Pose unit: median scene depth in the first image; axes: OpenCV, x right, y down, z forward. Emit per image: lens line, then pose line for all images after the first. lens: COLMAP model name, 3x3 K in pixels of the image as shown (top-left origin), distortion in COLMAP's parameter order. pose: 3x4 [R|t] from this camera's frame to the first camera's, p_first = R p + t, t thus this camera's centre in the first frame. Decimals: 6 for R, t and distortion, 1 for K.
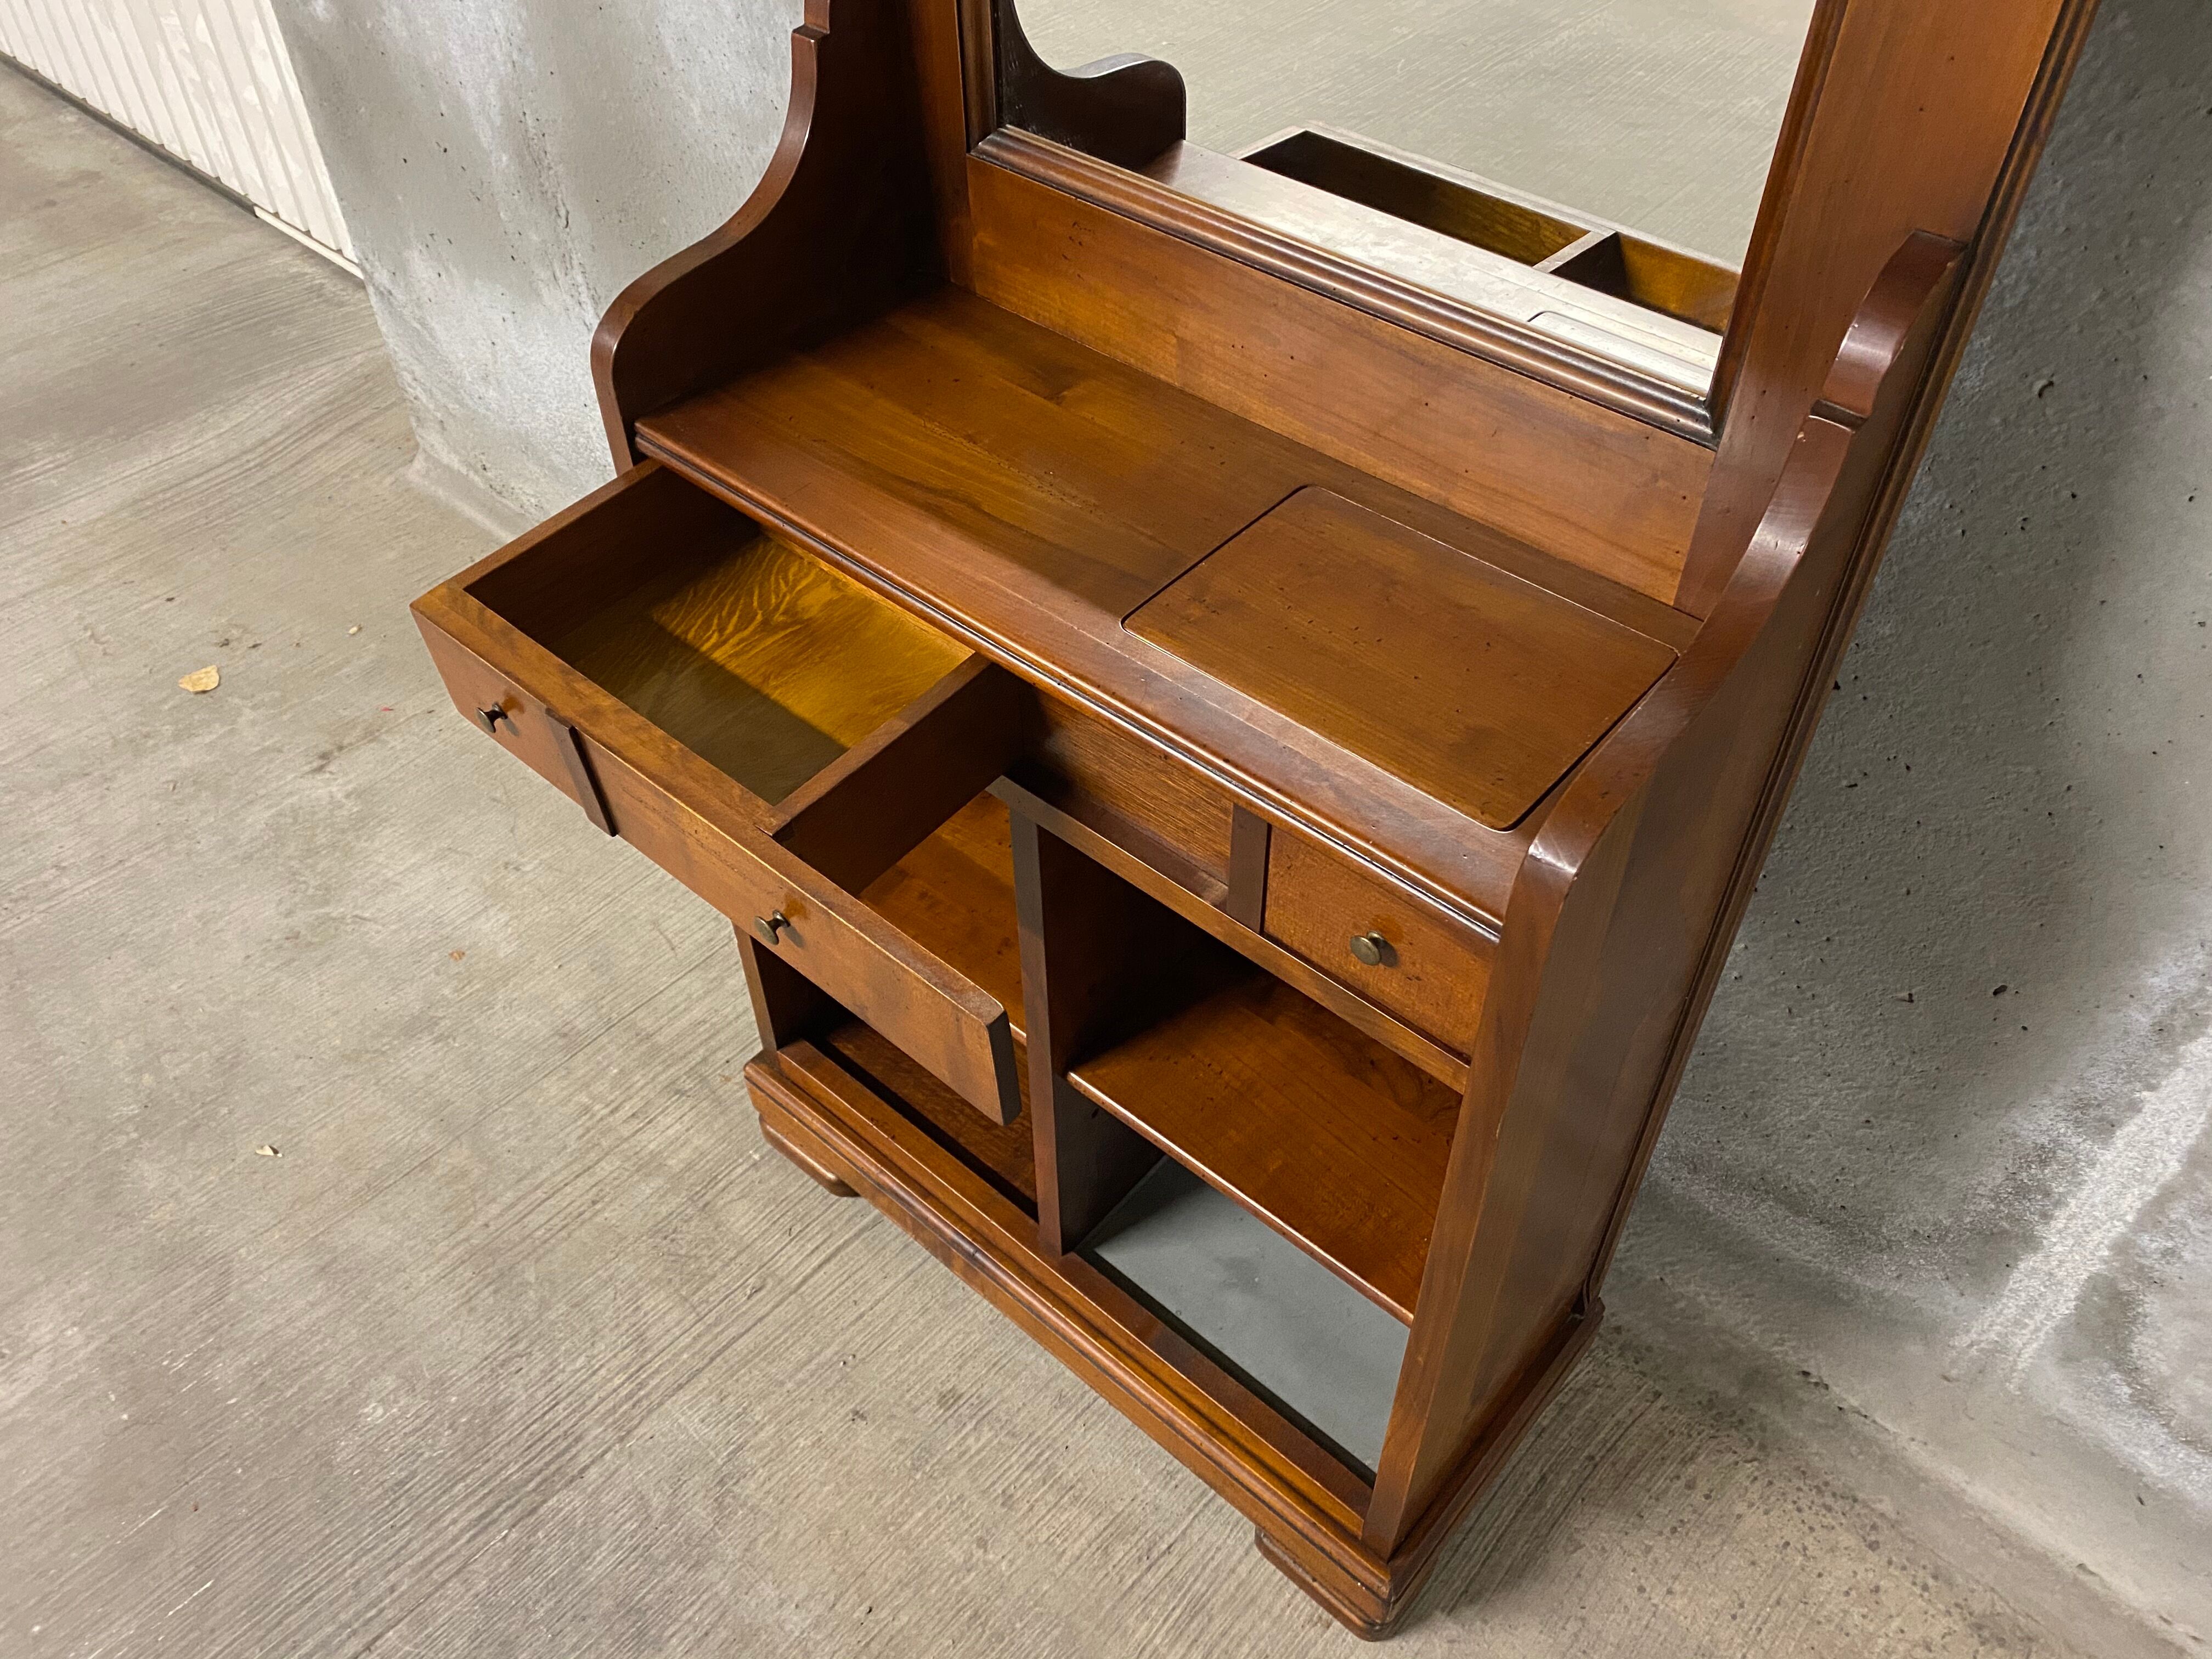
lens RADIAL K [[1687.8, 0, 1112.1], [0, 1687.8, 812.1], [0, 0, 1]] dist [0.025665, -0.018225]
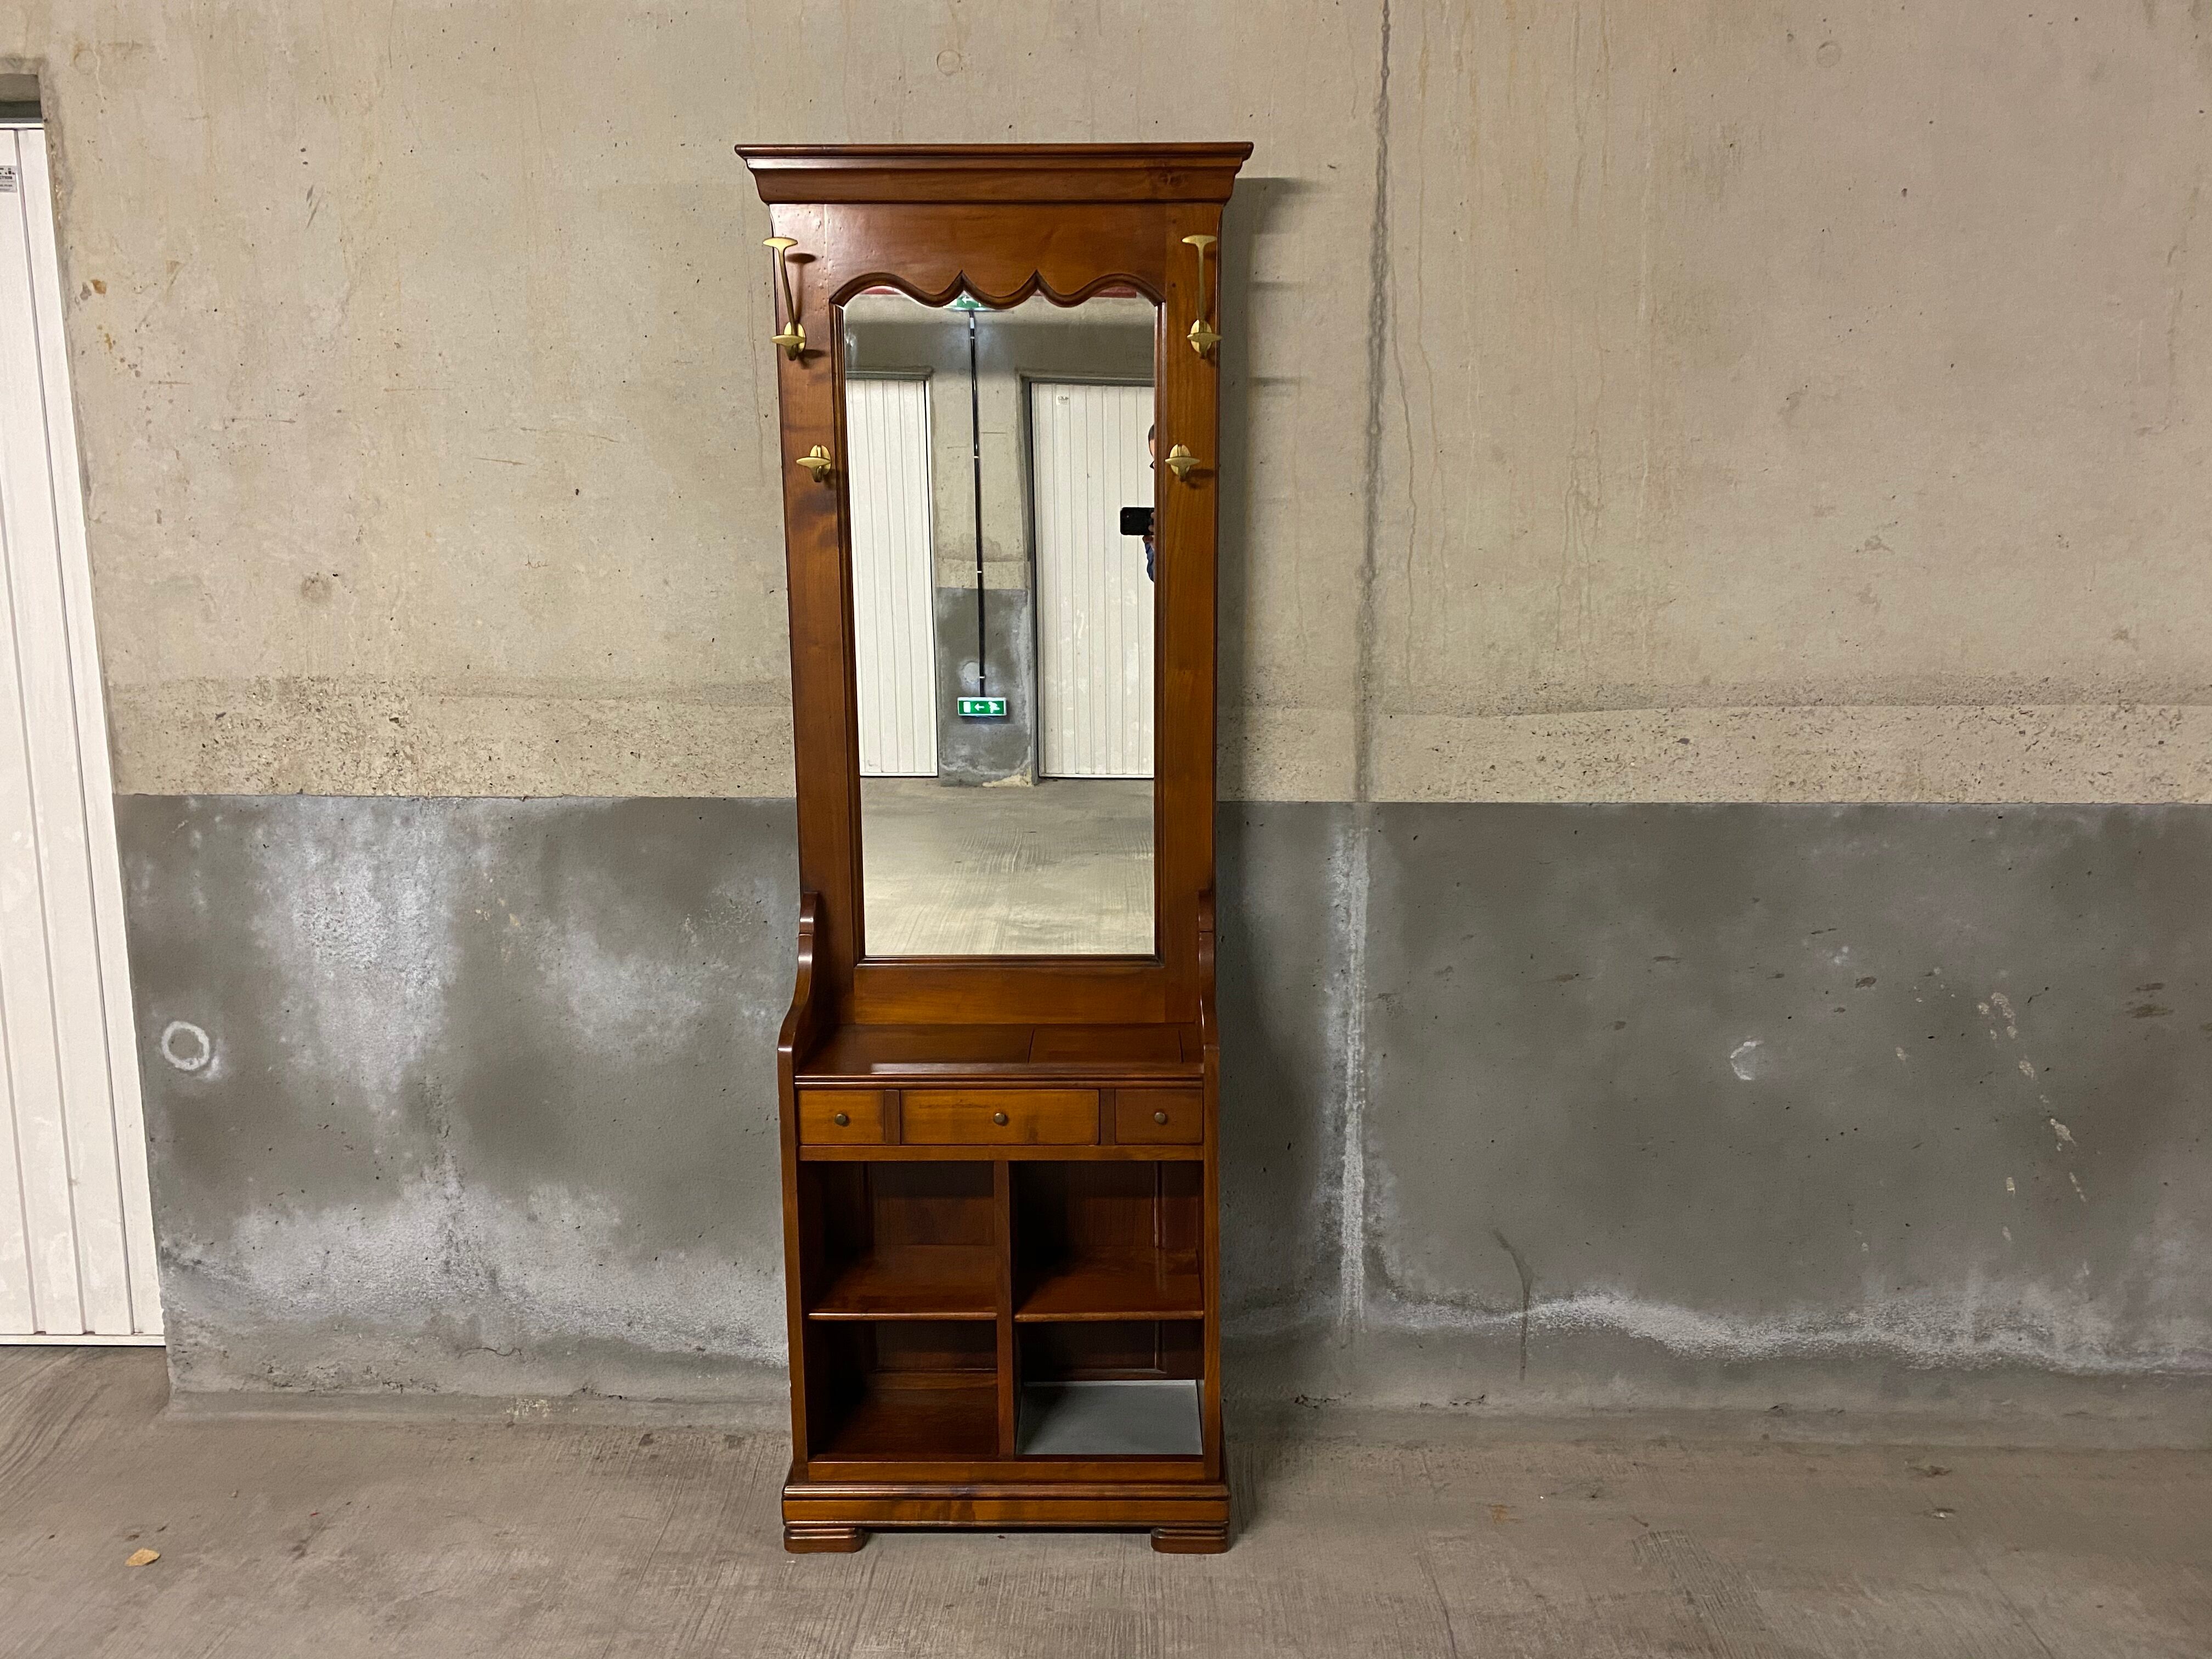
lens RADIAL K [[1687.8, 0, 1101.1], [0, 1687.8, 799.4], [0, 0, 1]] dist [0.025665, -0.018225]
pose [[0.762707, -0.112147, 0.636946, -1.021526], [0.460661, 0.785467, -0.413319, 0.472578], [-0.453948, 0.608658, 0.650743, -0.737068]]
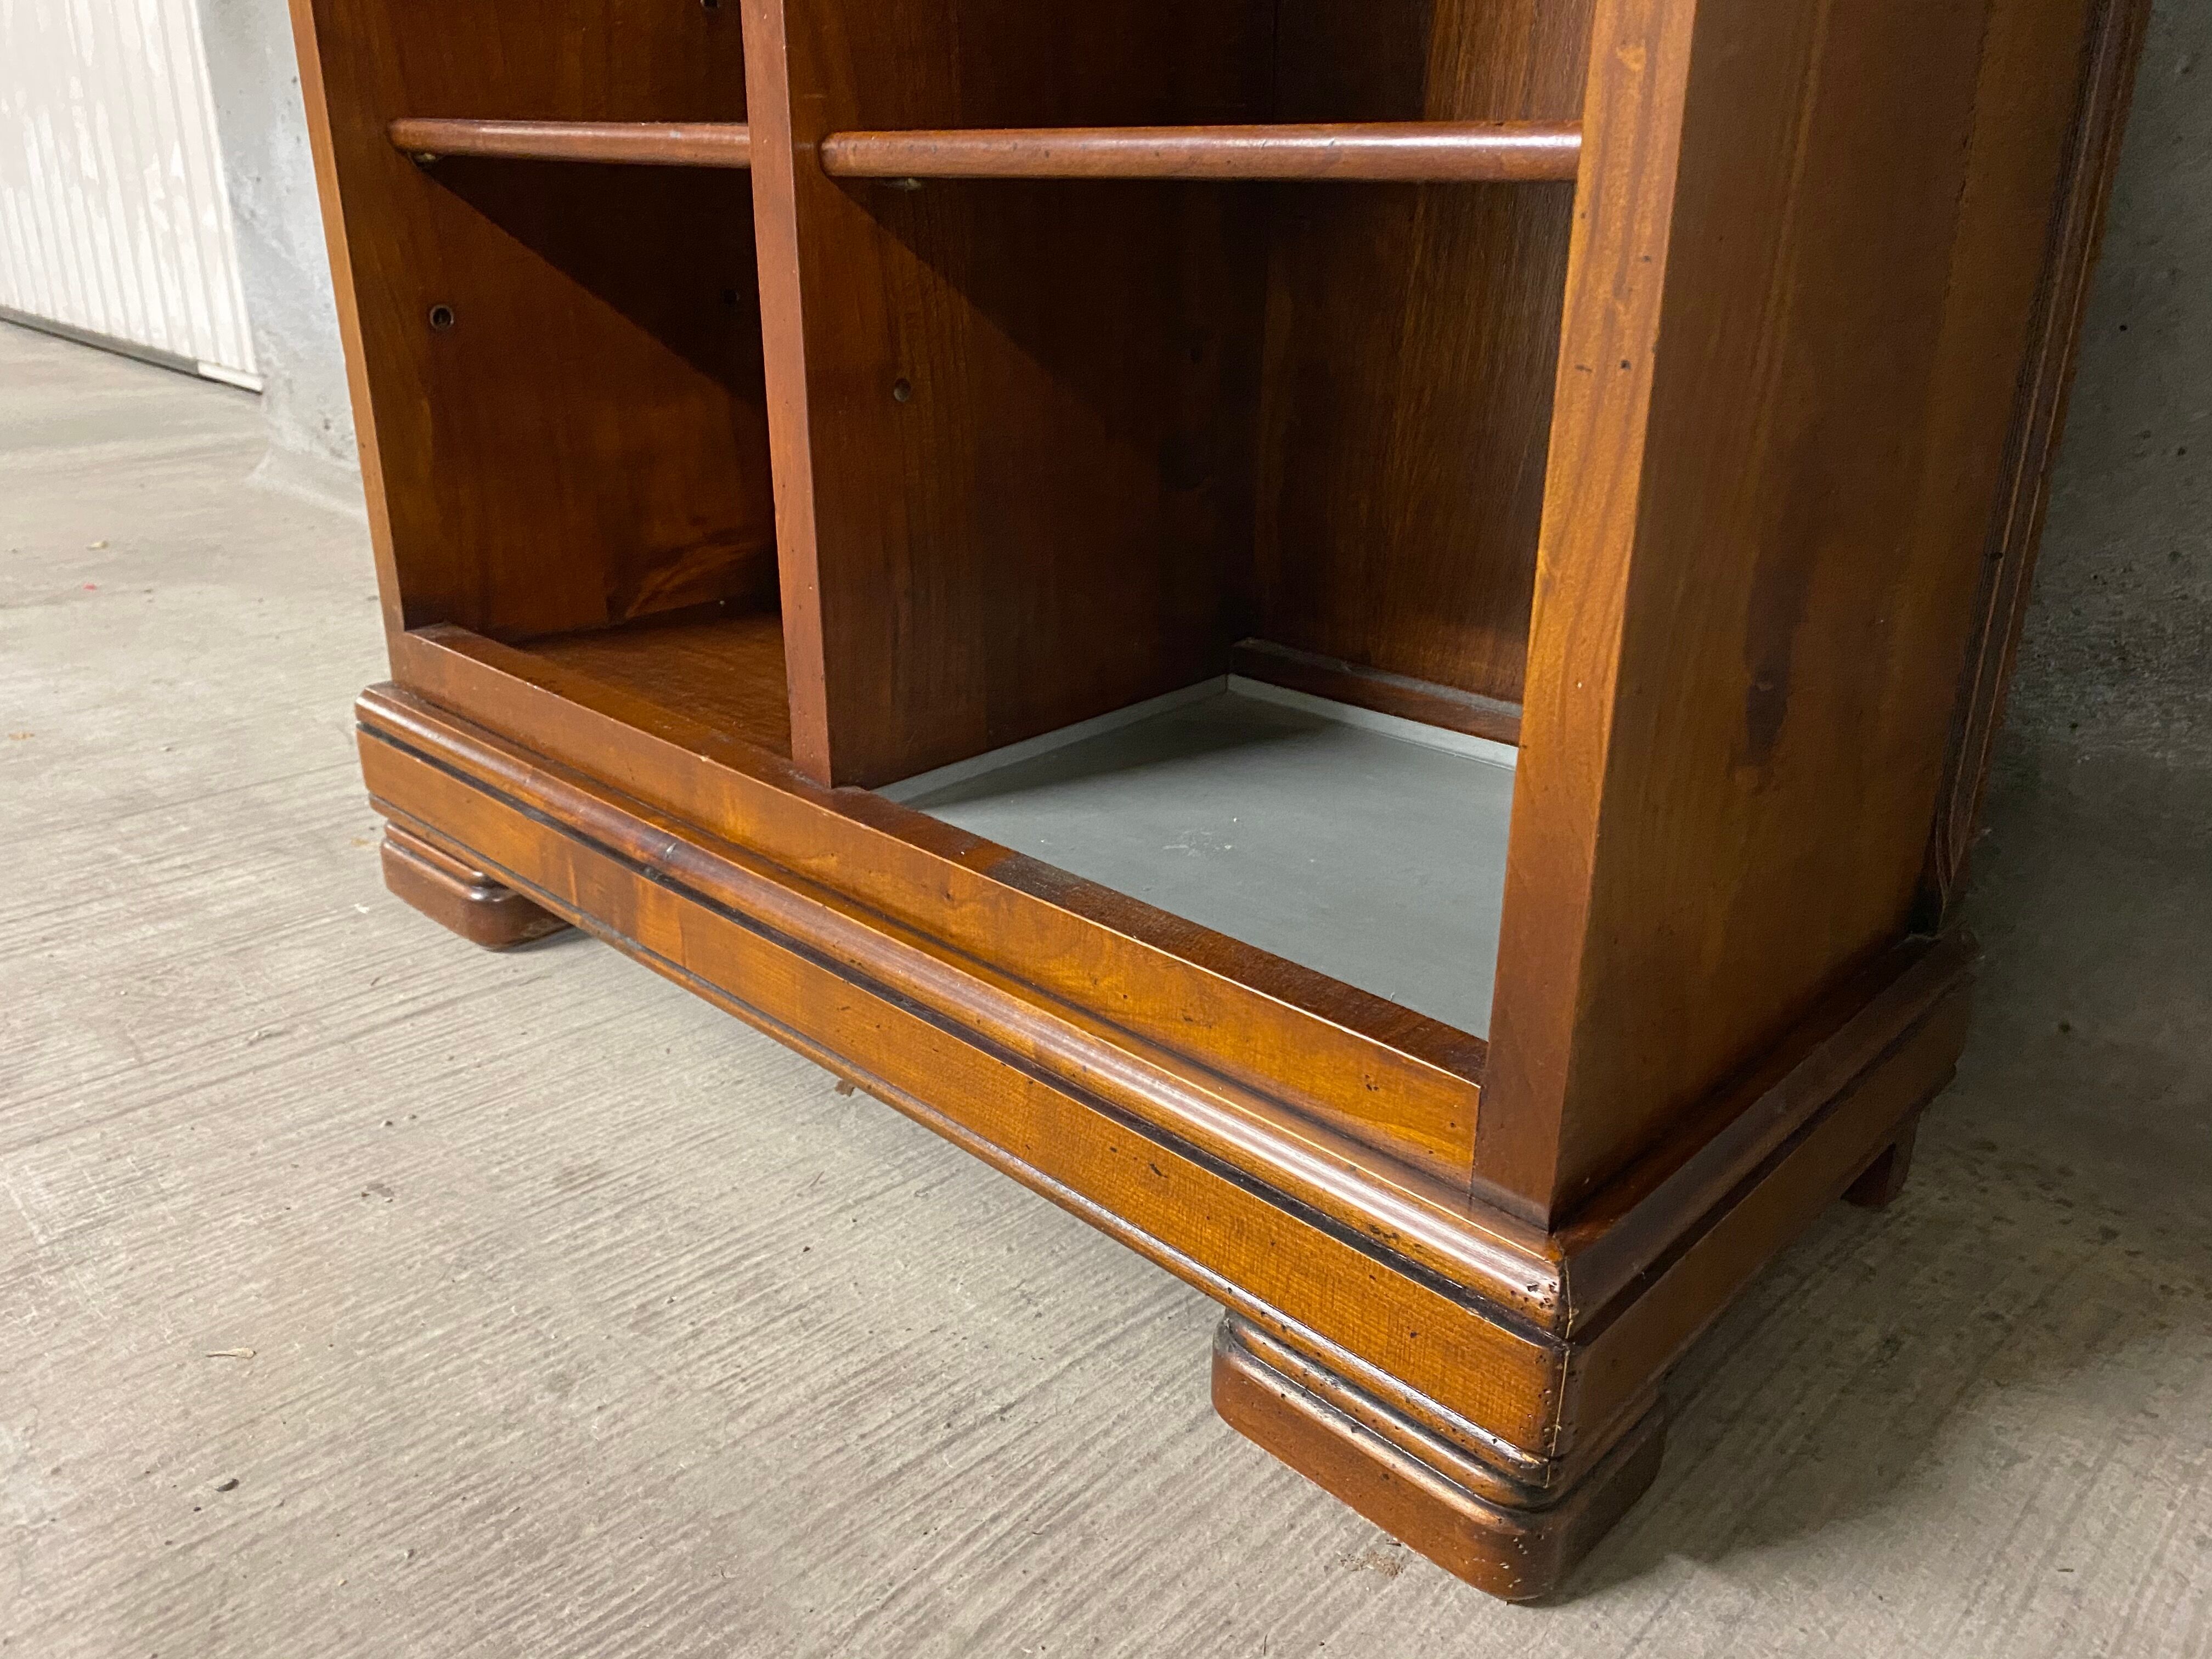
lens RADIAL K [[1687.8, 0, 1103.9], [0, 1687.8, 815.8], [0, 0, 1]] dist [0.025665, -0.018225]
pose [[0.998688, 0.031755, -0.040179, 0.062235], [-0.045096, 0.917102, -0.396093, 0.411405], [0.024270, 0.397385, 0.917331, 0.500460]]
